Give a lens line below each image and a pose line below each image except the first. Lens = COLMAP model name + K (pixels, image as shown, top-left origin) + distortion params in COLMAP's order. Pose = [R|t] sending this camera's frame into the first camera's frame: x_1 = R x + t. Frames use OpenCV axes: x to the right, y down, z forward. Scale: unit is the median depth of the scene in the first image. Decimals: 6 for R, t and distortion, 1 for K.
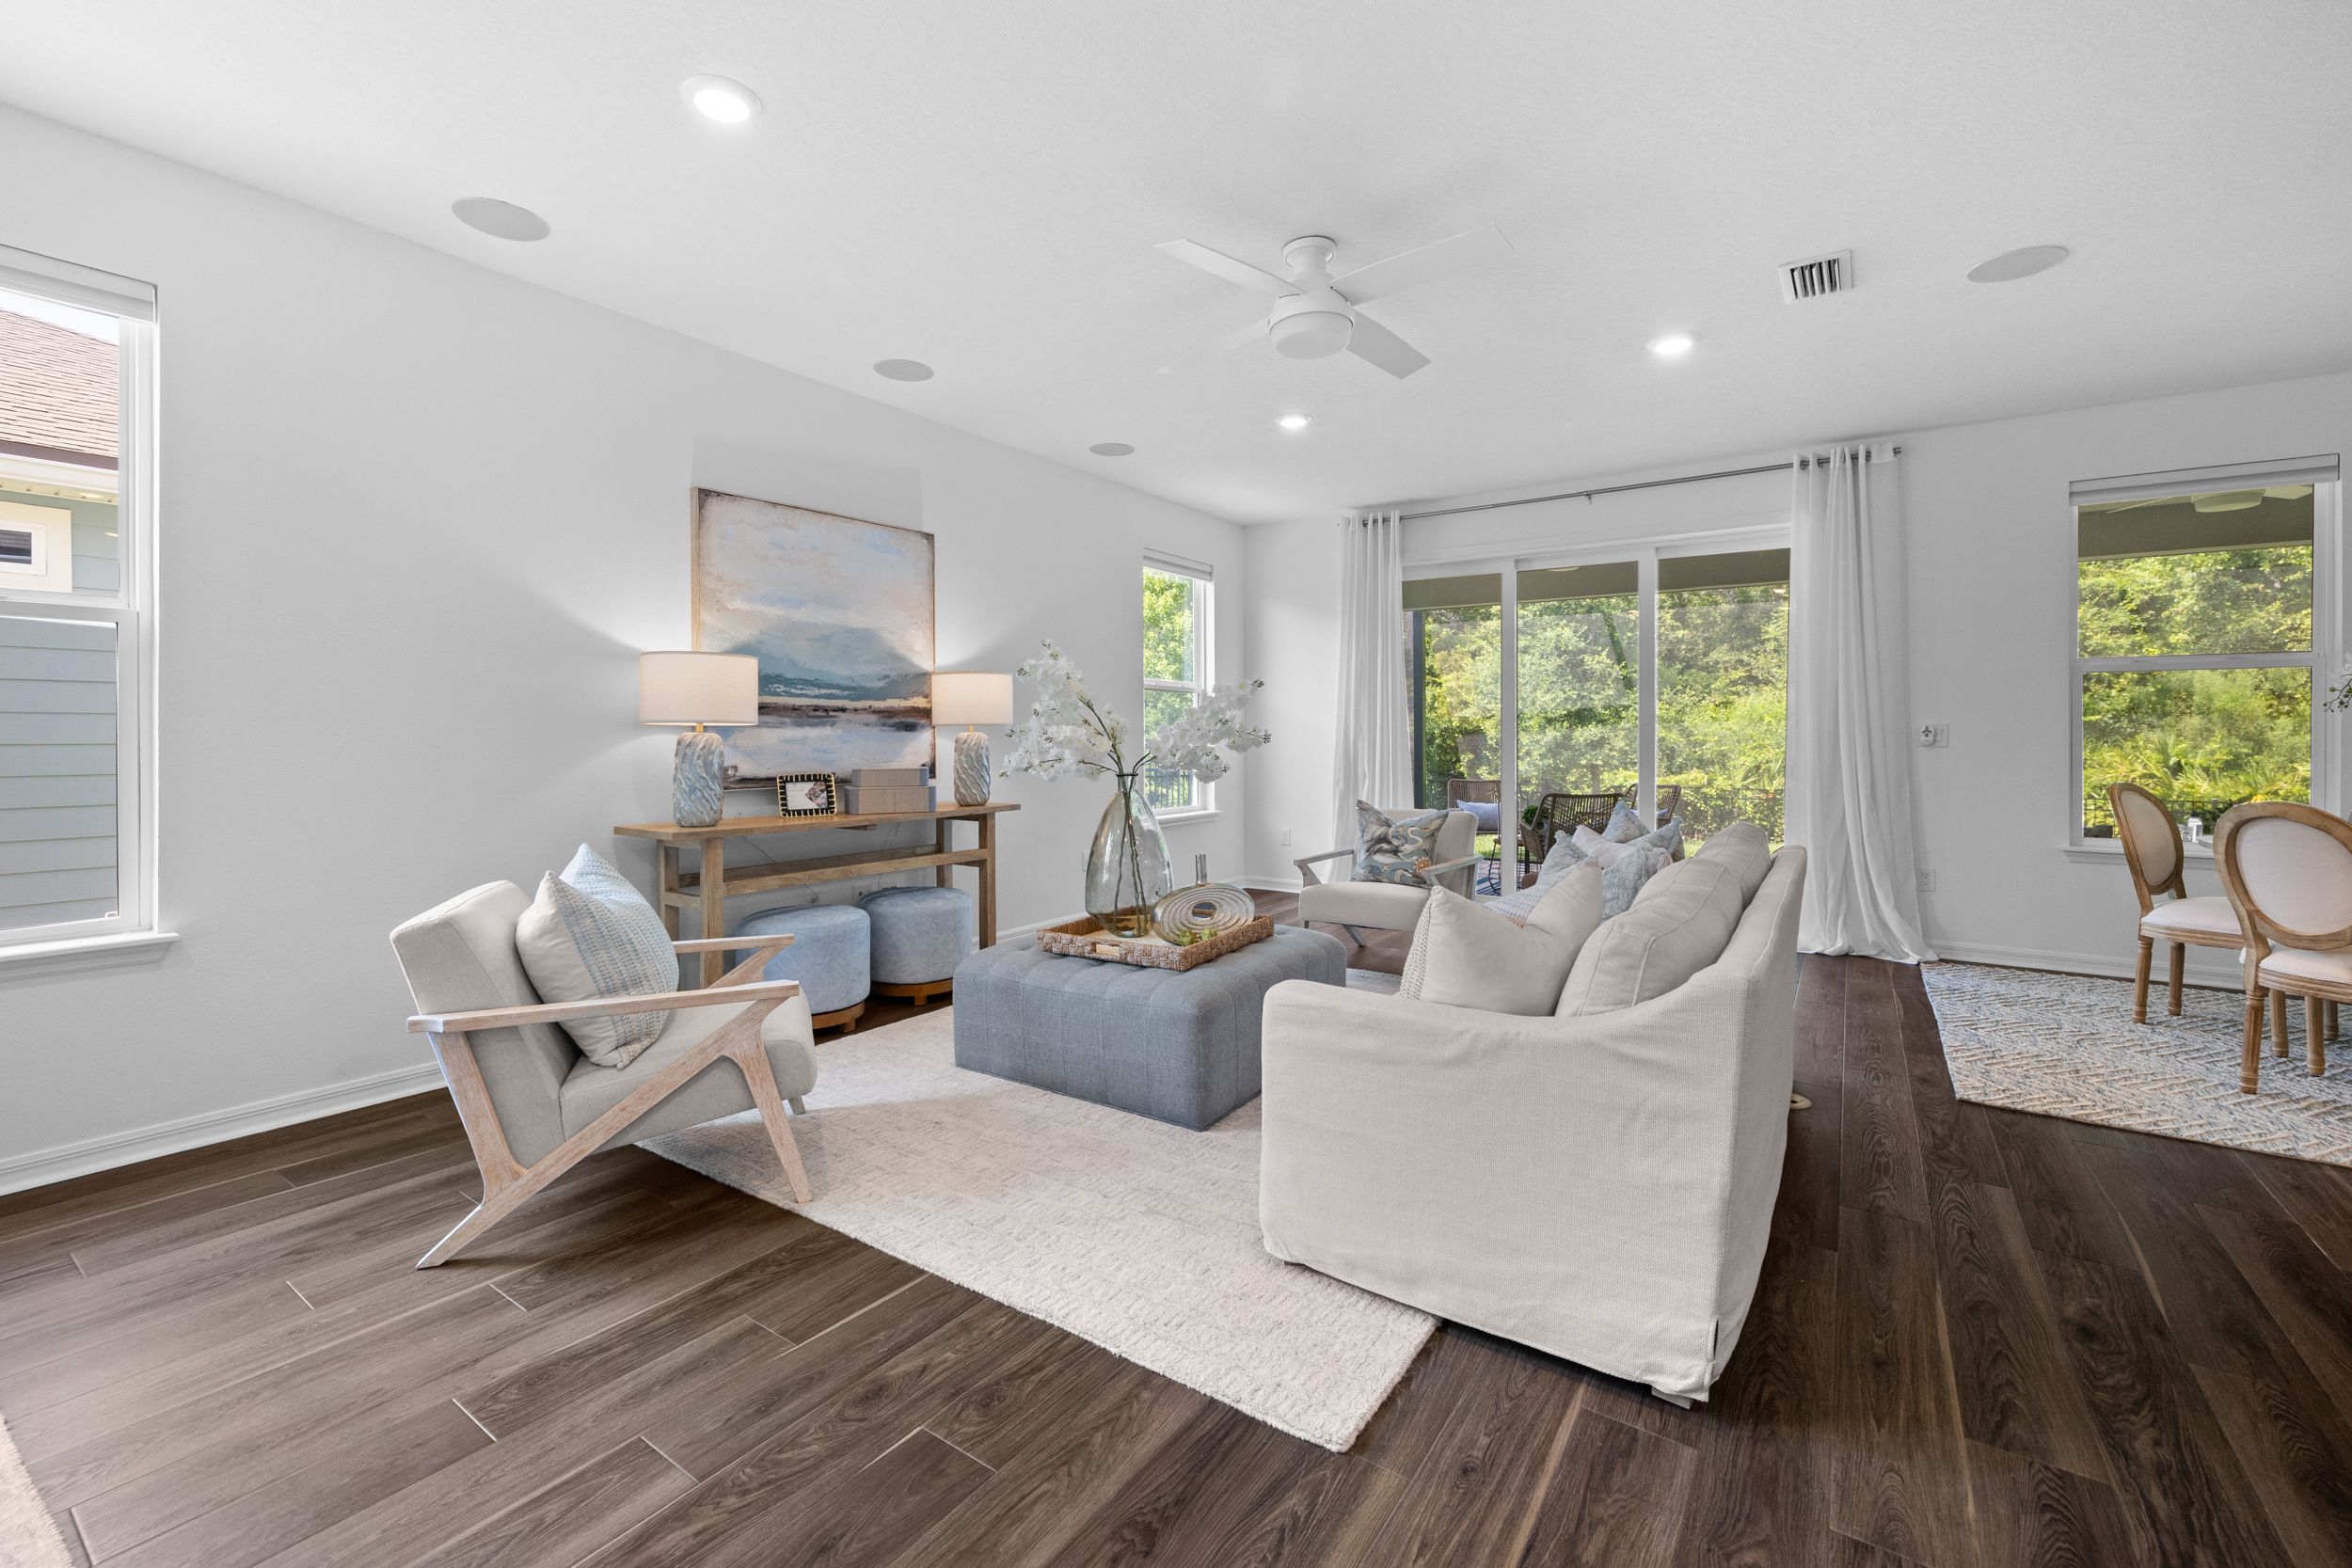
lens RADIAL K [[989.5, 0, 1152.7], [0, 989.5, 741.6], [0, 0, 1]] dist [0.000581, 0.000034]
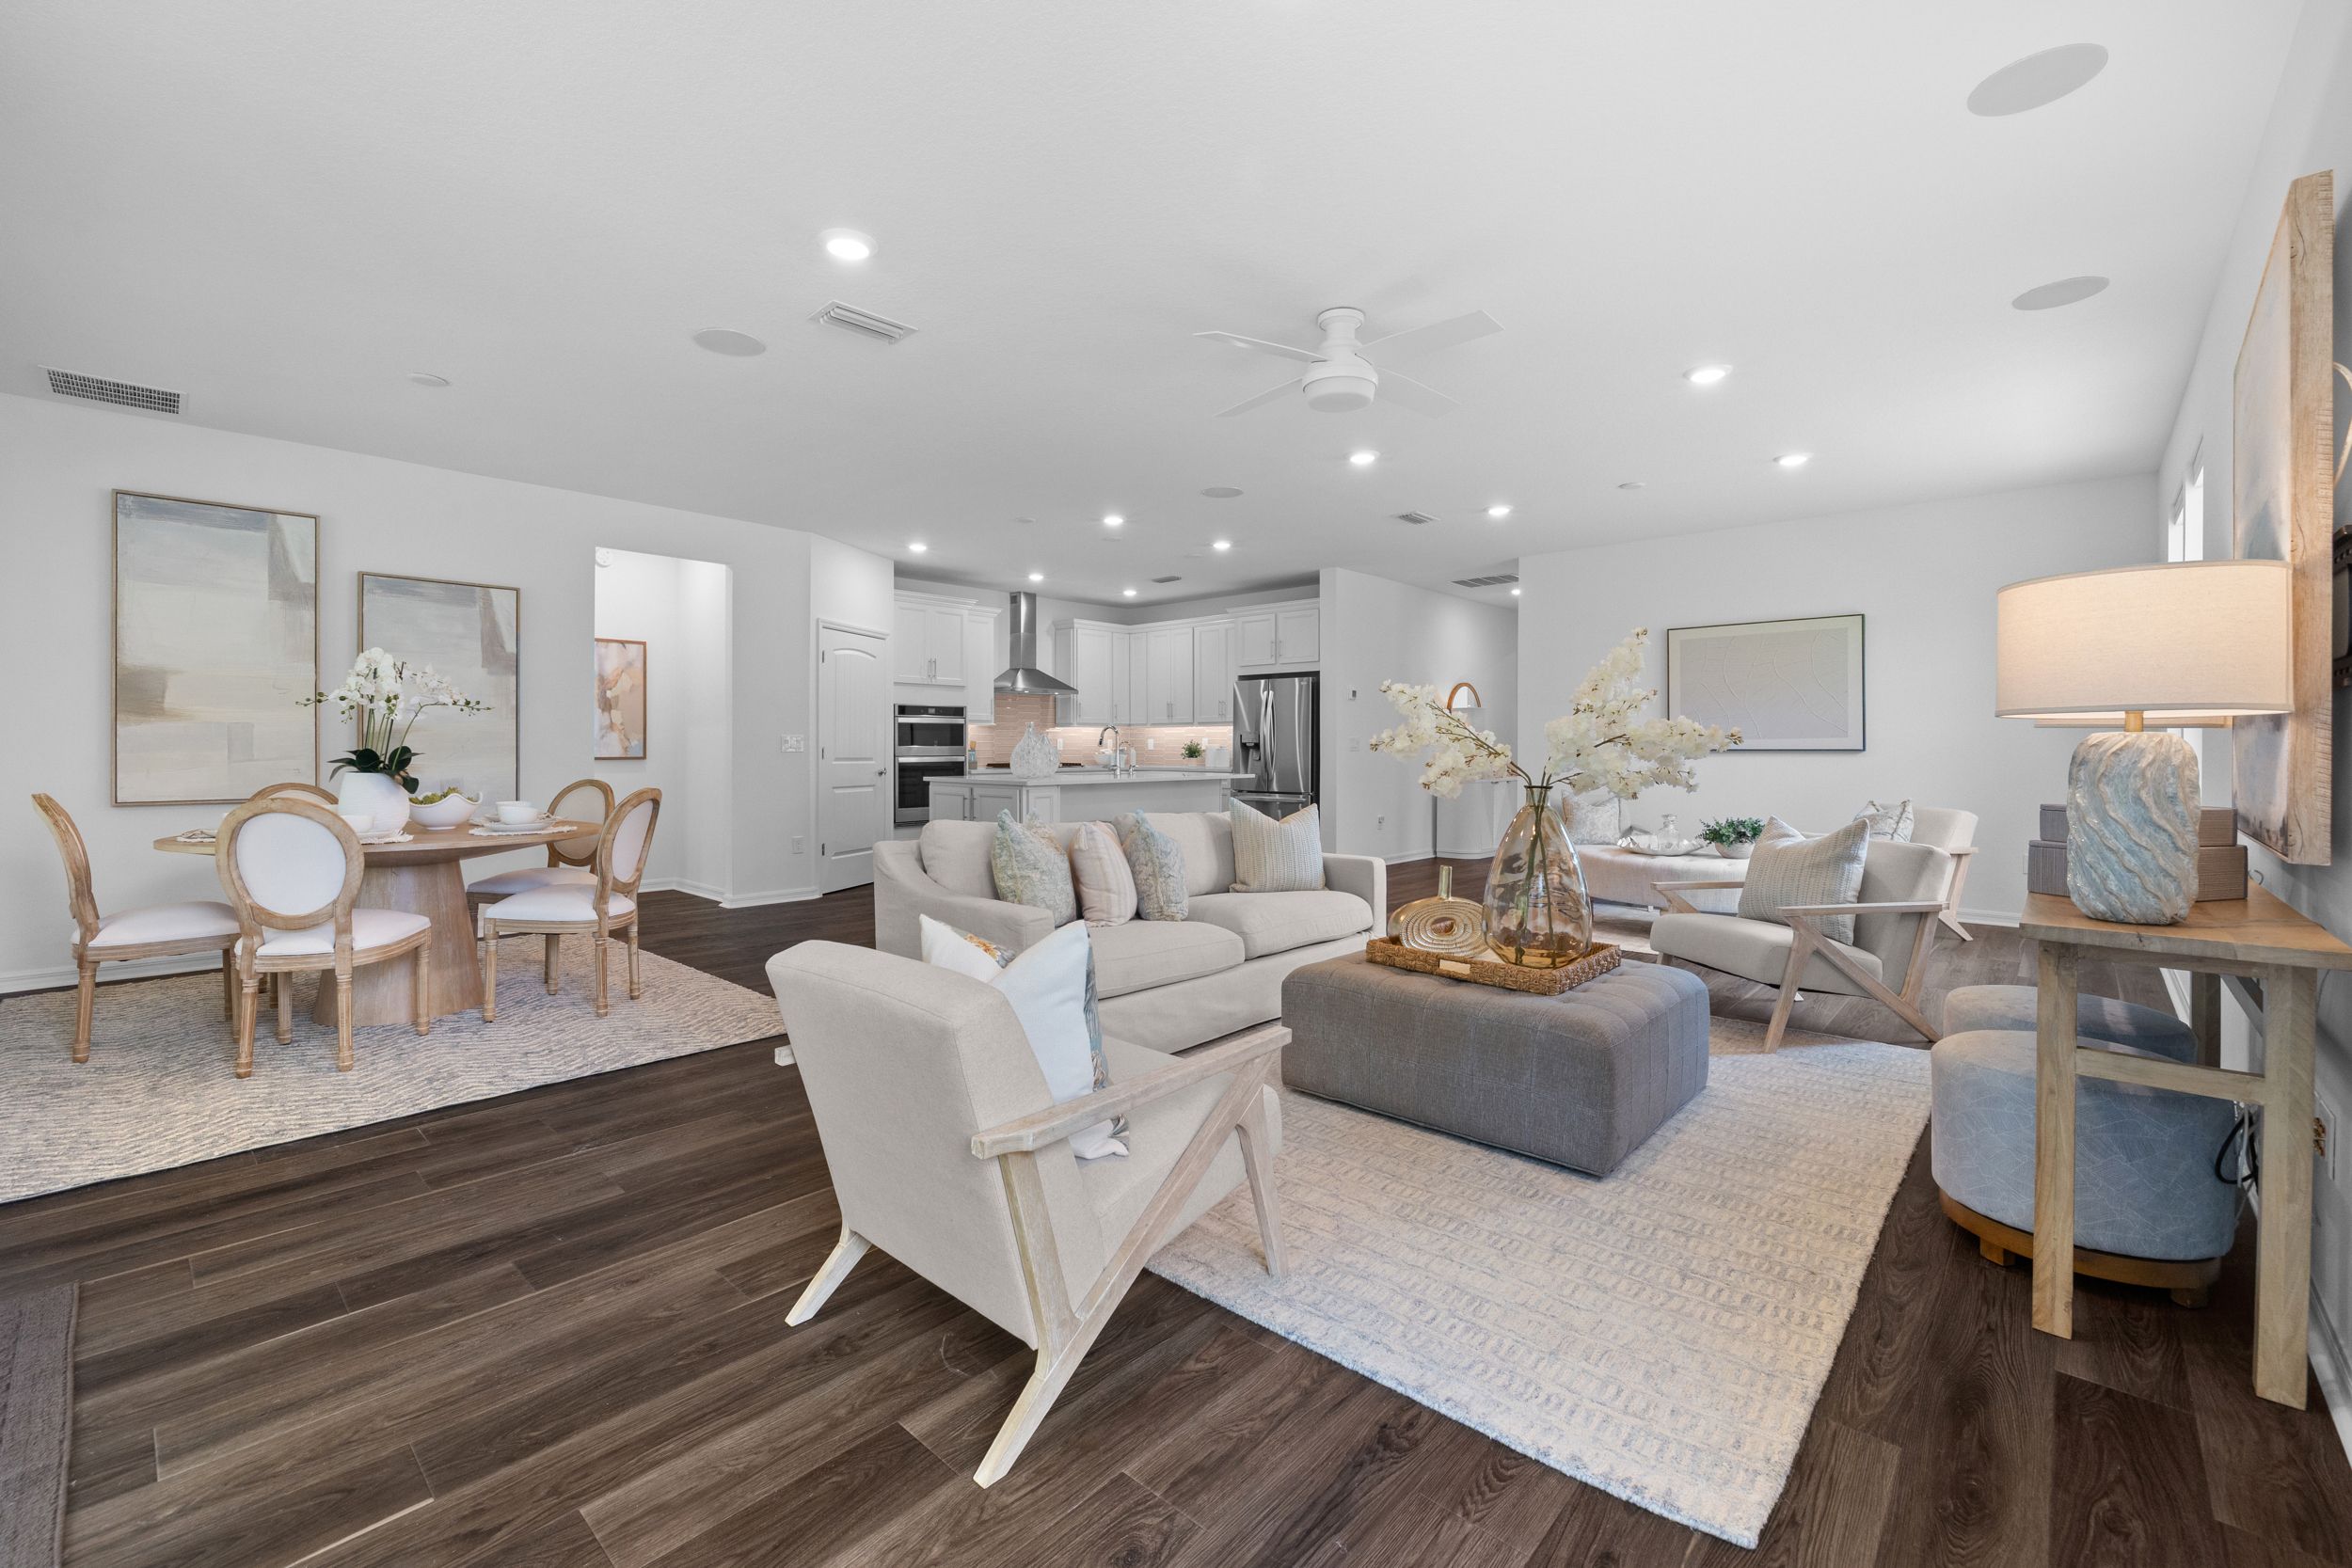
lens RADIAL K [[984.6, 0, 1148.6], [0, 984.6, 753.7], [0, 0, 1]] dist [-0.001520, -0.000407]
pose [[-0.990400, -0.001655, 0.138221, 0.182906], [0.000409, 0.999889, 0.014907, -0.008021], [-0.138230, 0.014820, -0.990289, 1.774367]]
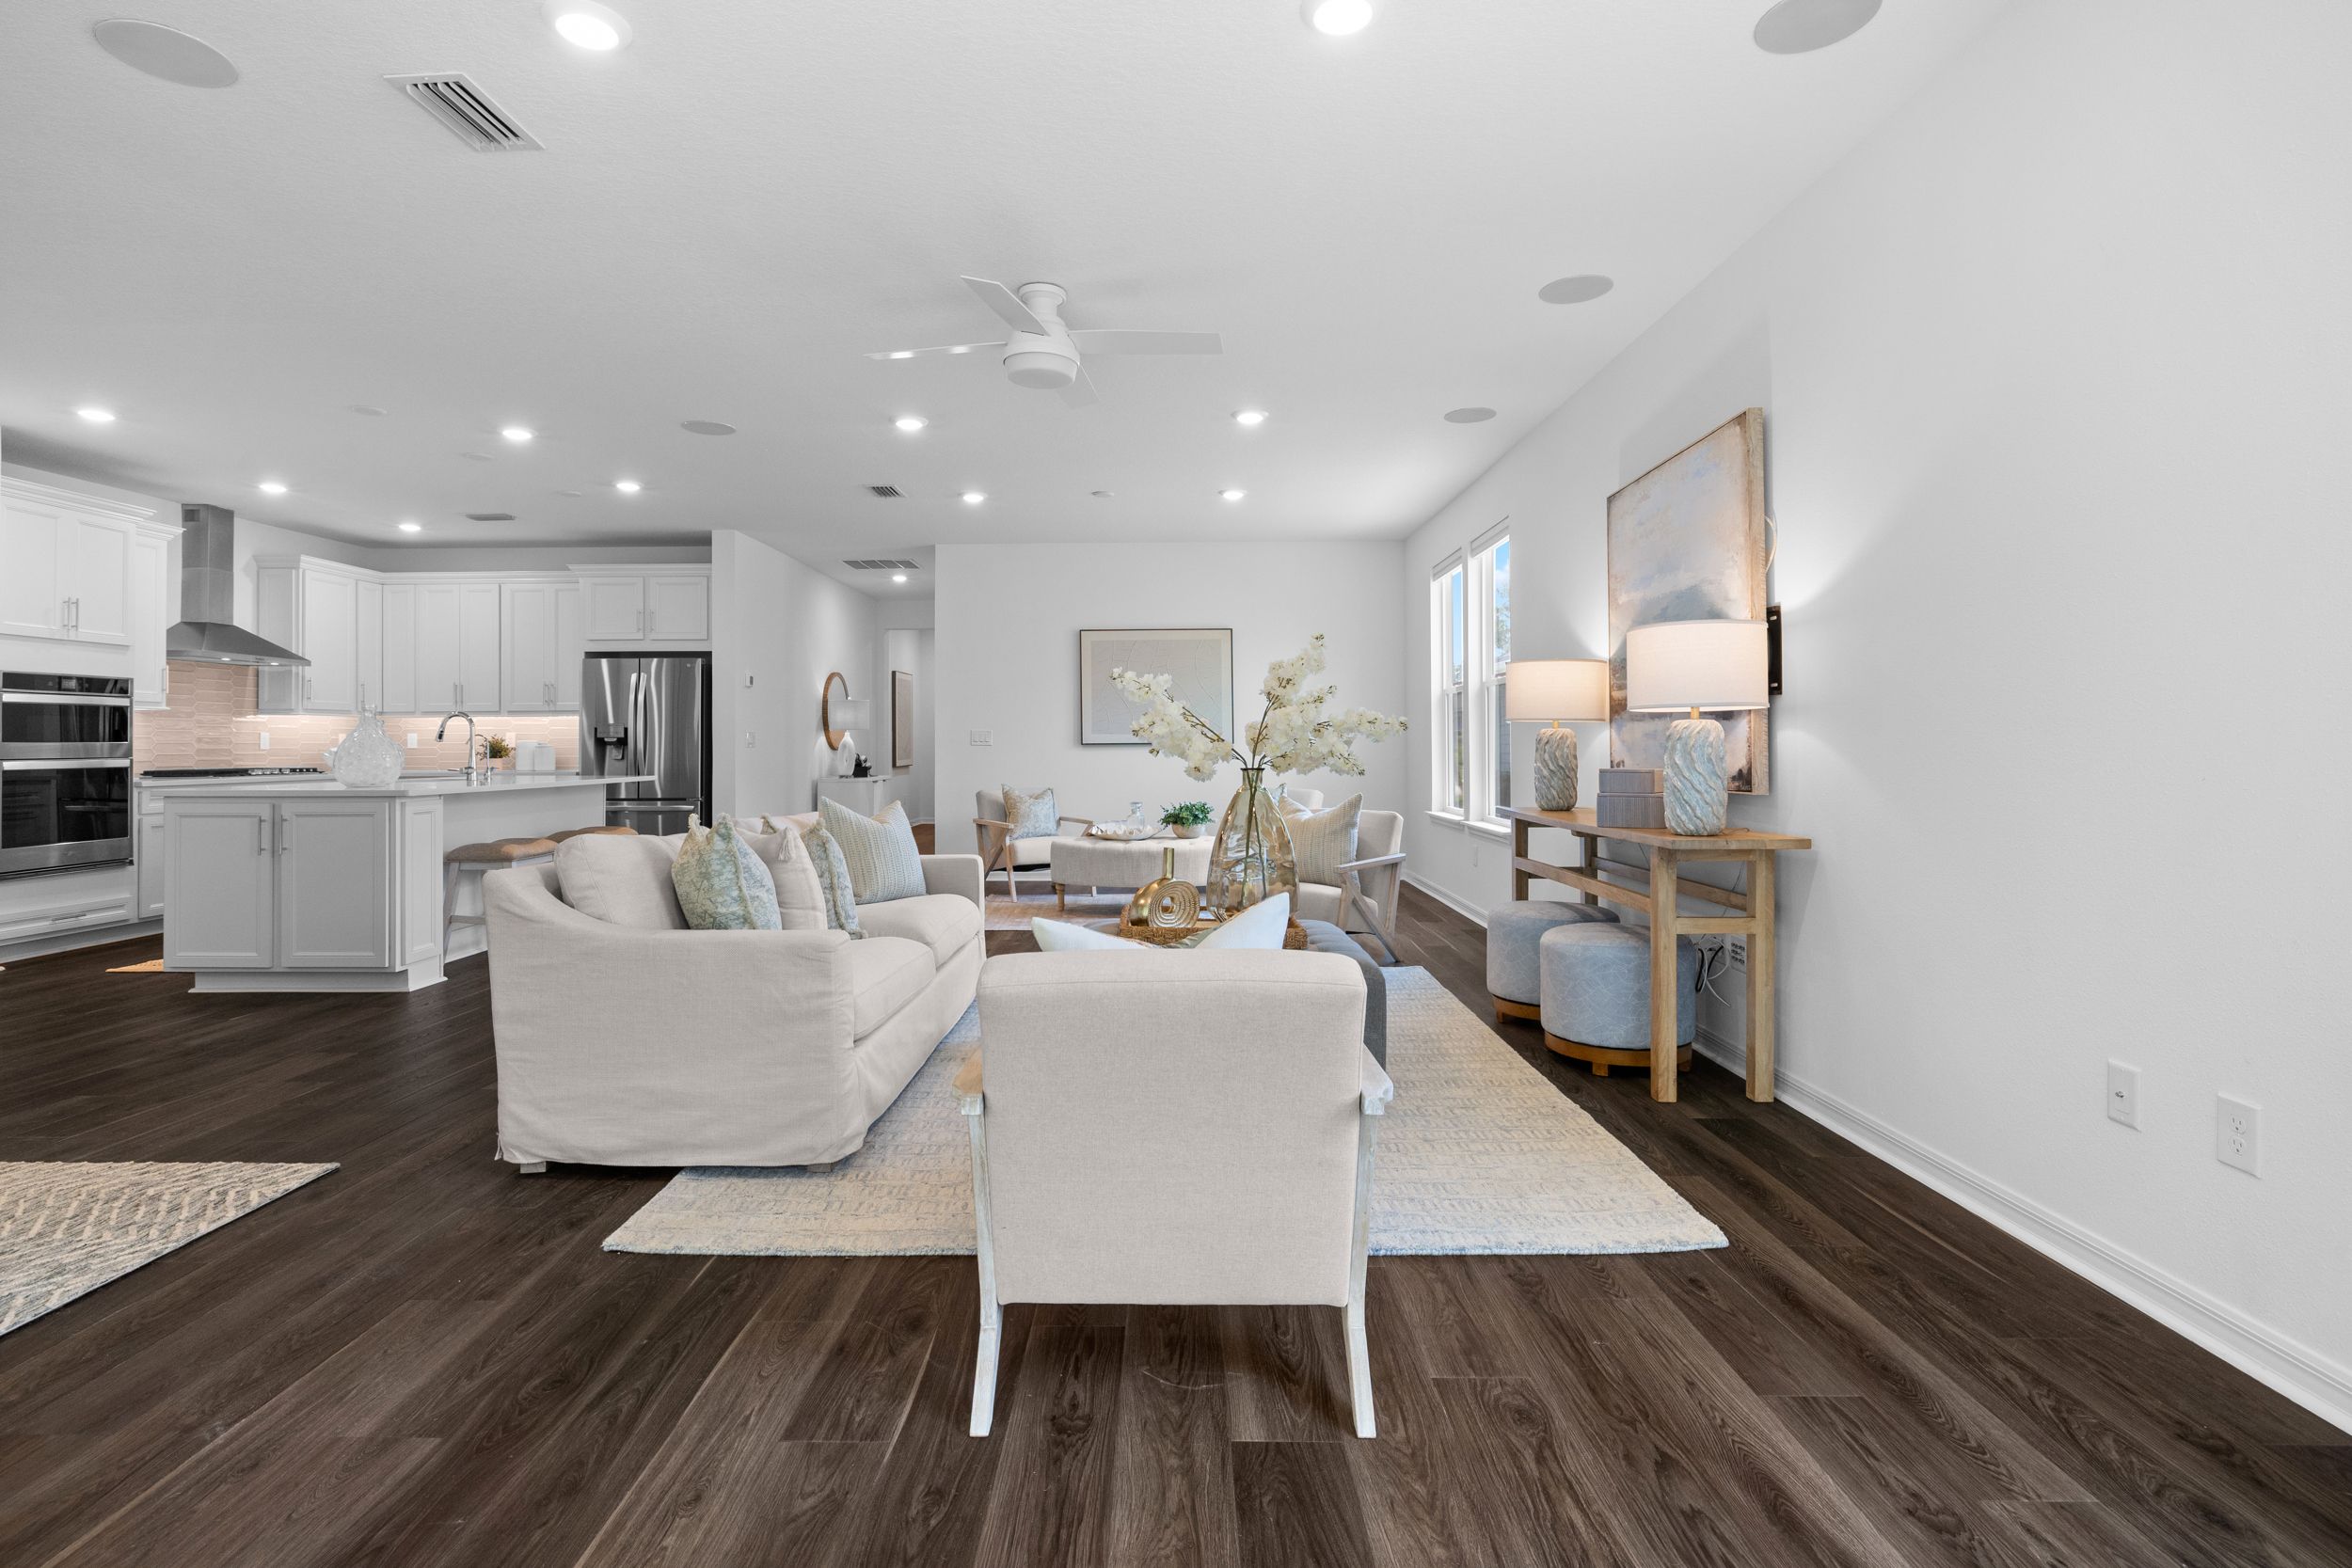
lens RADIAL K [[1122.4, 0, 1154.7], [0, 1122.4, 741.4], [0, 0, 1]] dist [-0.003909, -0.000234]
pose [[-0.823869, 0.001095, -0.566779, 0.628930], [-0.000115, 0.999998, 0.002099, 0.003111], [0.566780, 0.001795, -0.823867, 1.728371]]
